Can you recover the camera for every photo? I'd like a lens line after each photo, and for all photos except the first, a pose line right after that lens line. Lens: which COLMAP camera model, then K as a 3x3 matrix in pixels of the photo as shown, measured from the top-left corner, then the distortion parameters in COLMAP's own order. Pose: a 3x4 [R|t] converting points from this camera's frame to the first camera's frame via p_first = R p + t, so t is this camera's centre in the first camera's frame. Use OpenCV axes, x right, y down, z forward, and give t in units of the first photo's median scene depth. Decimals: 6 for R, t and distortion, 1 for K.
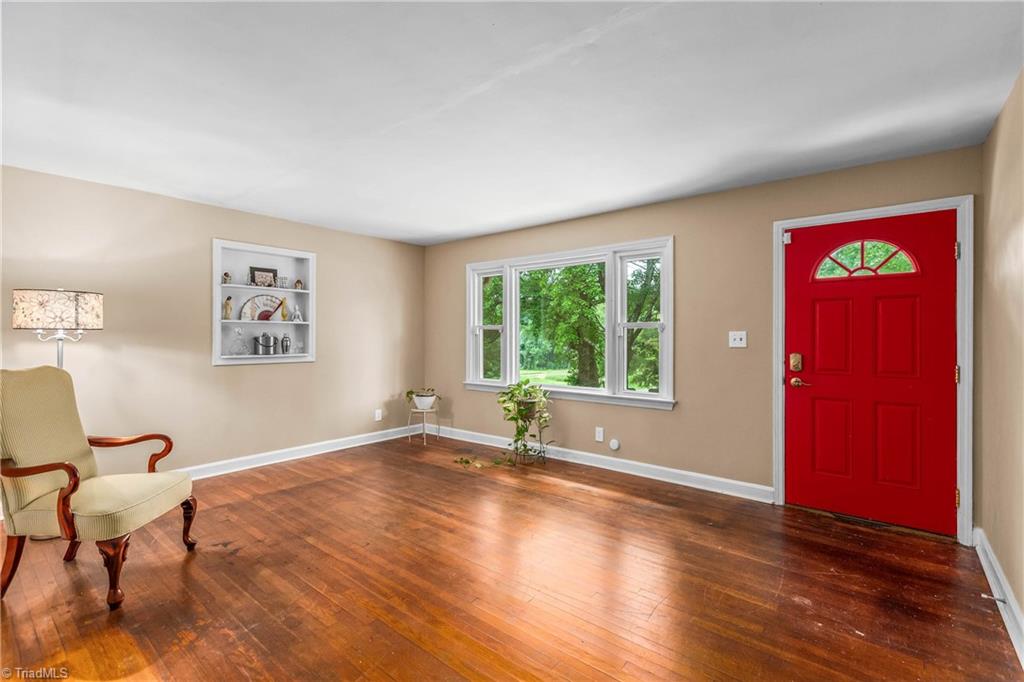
lens RADIAL K [[461.5, 0, 512.0], [0, 461.5, 341.0], [0, 0, 1]] dist [0.001613, 0.000200]
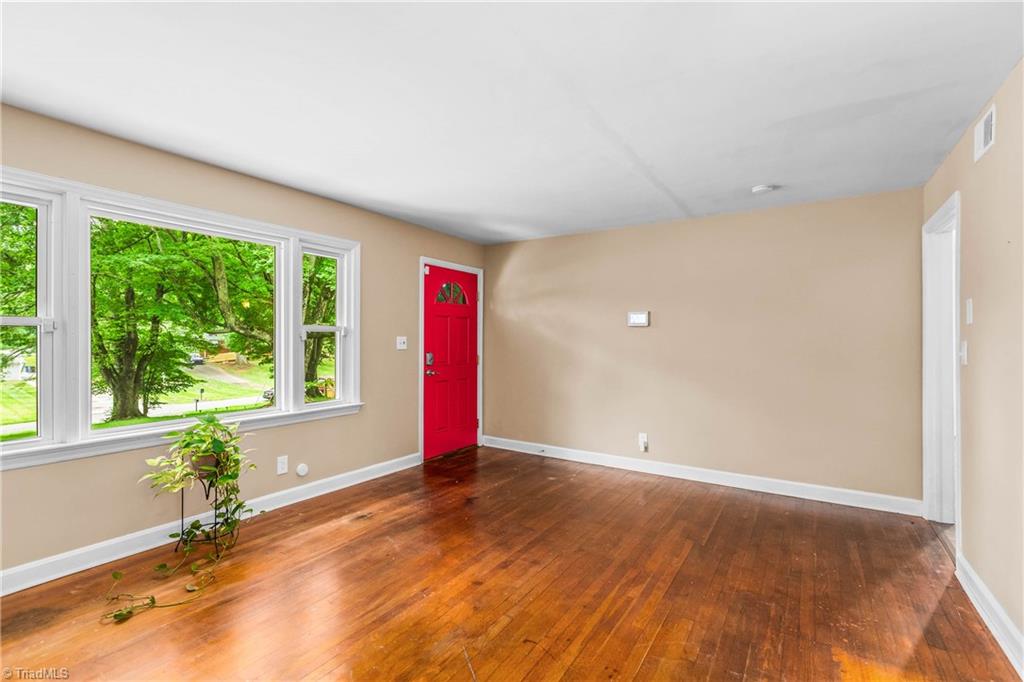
lens RADIAL K [[465.9, 0, 504.9], [0, 465.9, 340.8], [0, 0, 1]] dist [-0.000359, 0.000007]
pose [[-0.107261, -0.005066, 0.994218, -0.687854], [0.006429, 0.999963, 0.005789, -0.012997], [-0.994210, 0.007013, -0.107225, 0.754901]]
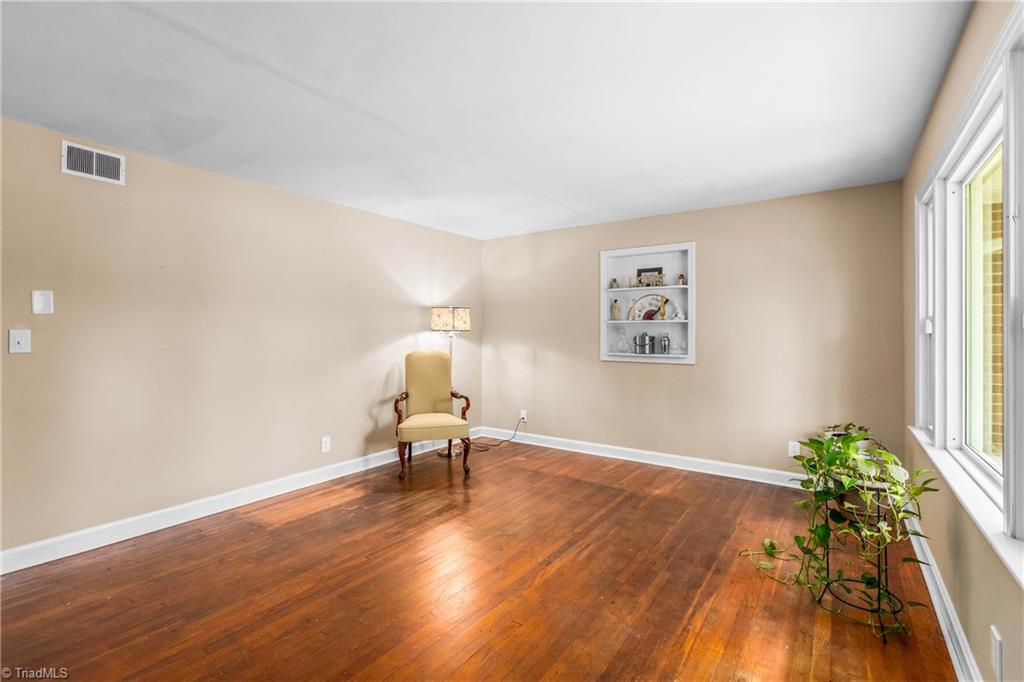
lens RADIAL K [[465.9, 0, 504.9], [0, 465.9, 340.8], [0, 0, 1]] dist [-0.000359, 0.000007]
pose [[0.065556, 0.015034, -0.997736, 0.511722], [-0.015067, 0.999787, 0.014075, -0.009487], [0.997735, 0.014111, 0.065768, 0.689944]]
